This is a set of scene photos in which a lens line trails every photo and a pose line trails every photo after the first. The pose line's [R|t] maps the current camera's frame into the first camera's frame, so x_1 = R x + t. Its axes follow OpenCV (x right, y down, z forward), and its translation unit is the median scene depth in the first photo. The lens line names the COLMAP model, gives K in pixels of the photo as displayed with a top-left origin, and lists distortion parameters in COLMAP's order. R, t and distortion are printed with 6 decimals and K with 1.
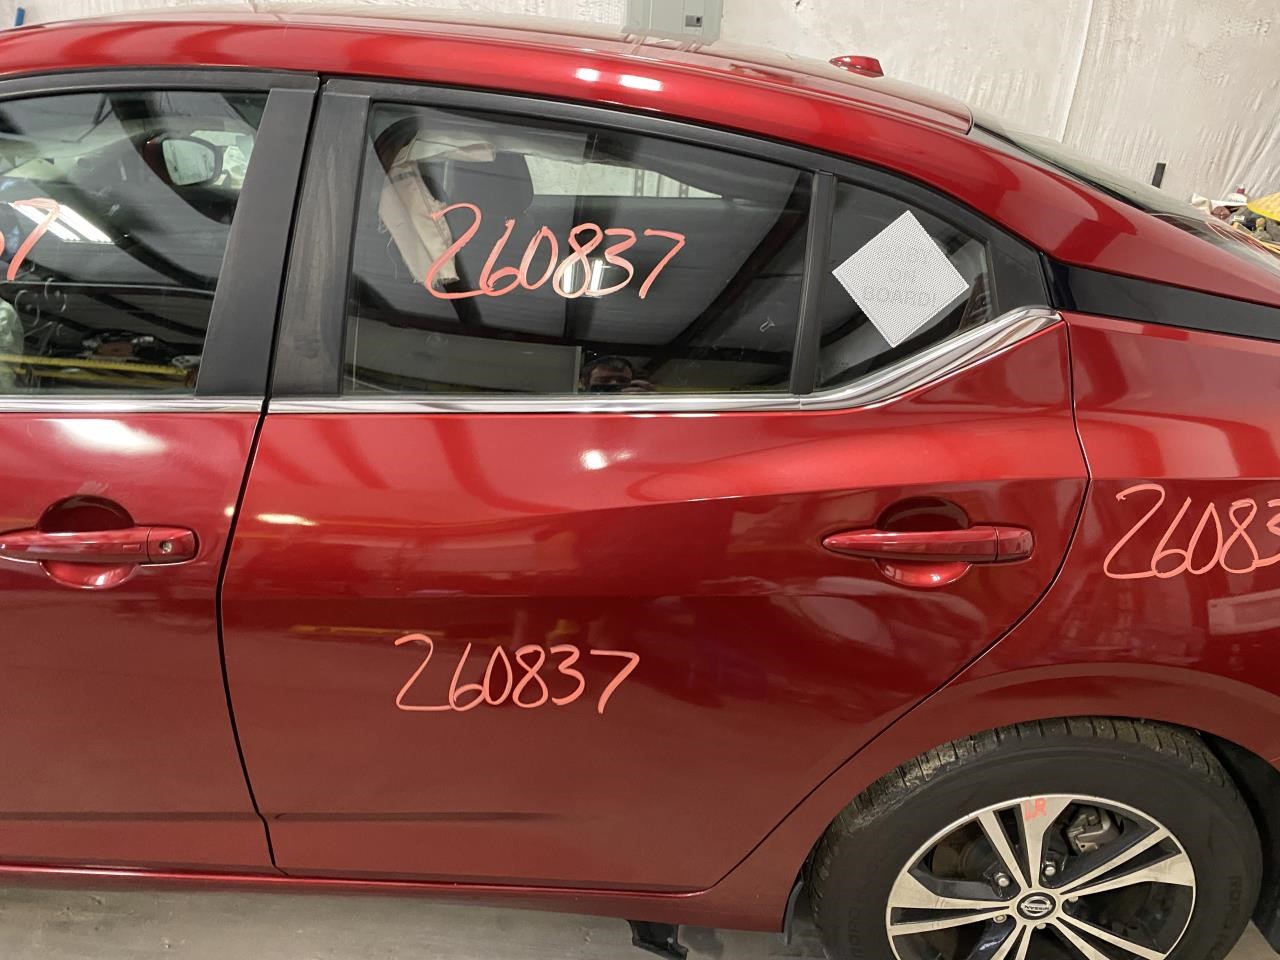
lens RADIAL K [[990.0, 0, 645.1], [0, 990.0, 479.3], [0, 0, 1]] dist [0.007093, -0.002472]
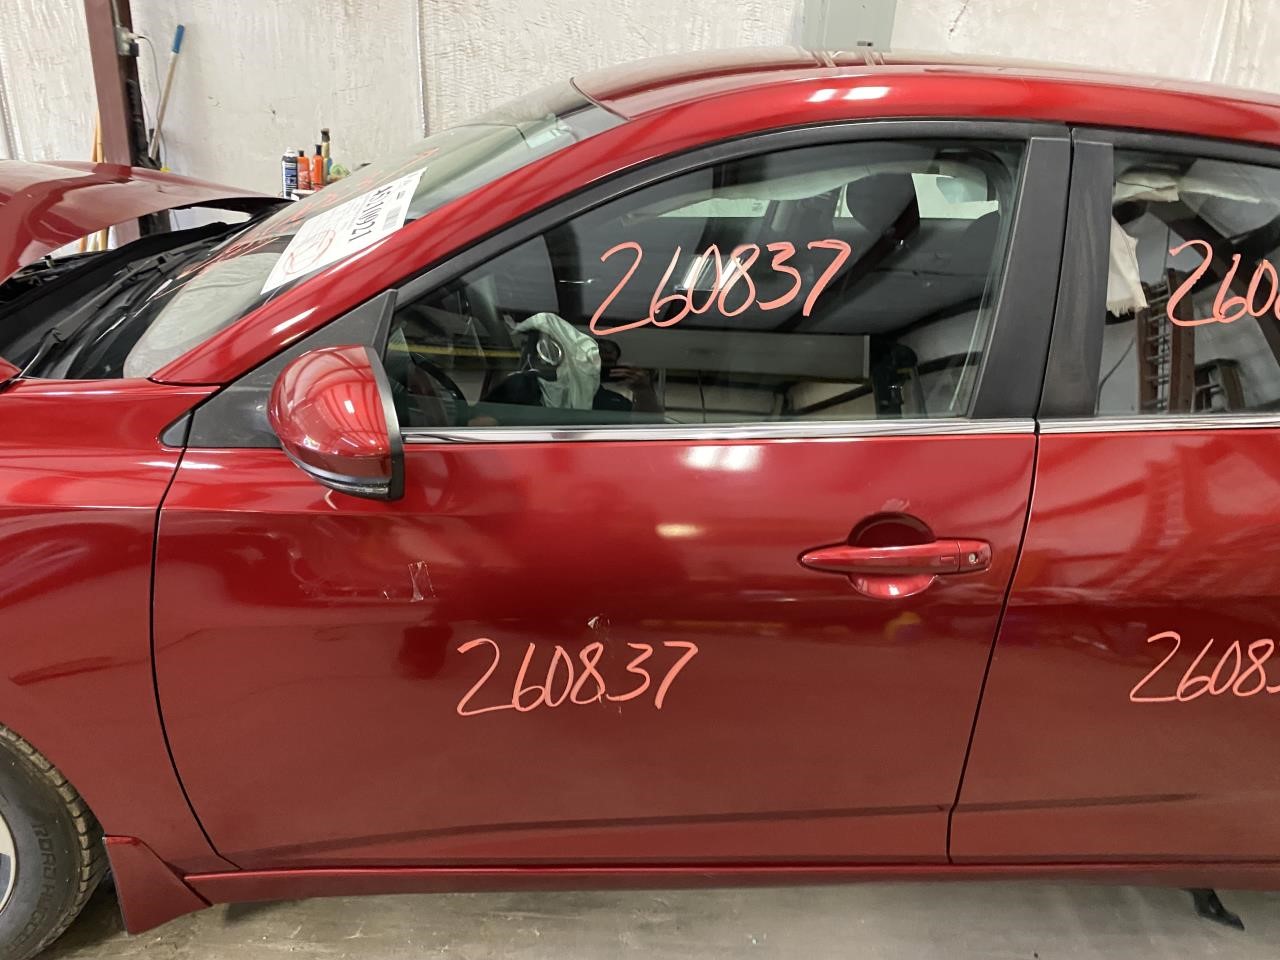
lens RADIAL K [[972.0, 0, 643.9], [0, 972.0, 456.2], [0, 0, 1]] dist [0.006012, -0.000834]
pose [[0.996654, -0.022338, 0.078621, -0.844122], [0.023901, 0.999534, -0.018991, -0.029477], [-0.078161, 0.020807, 0.996724, -0.029819]]
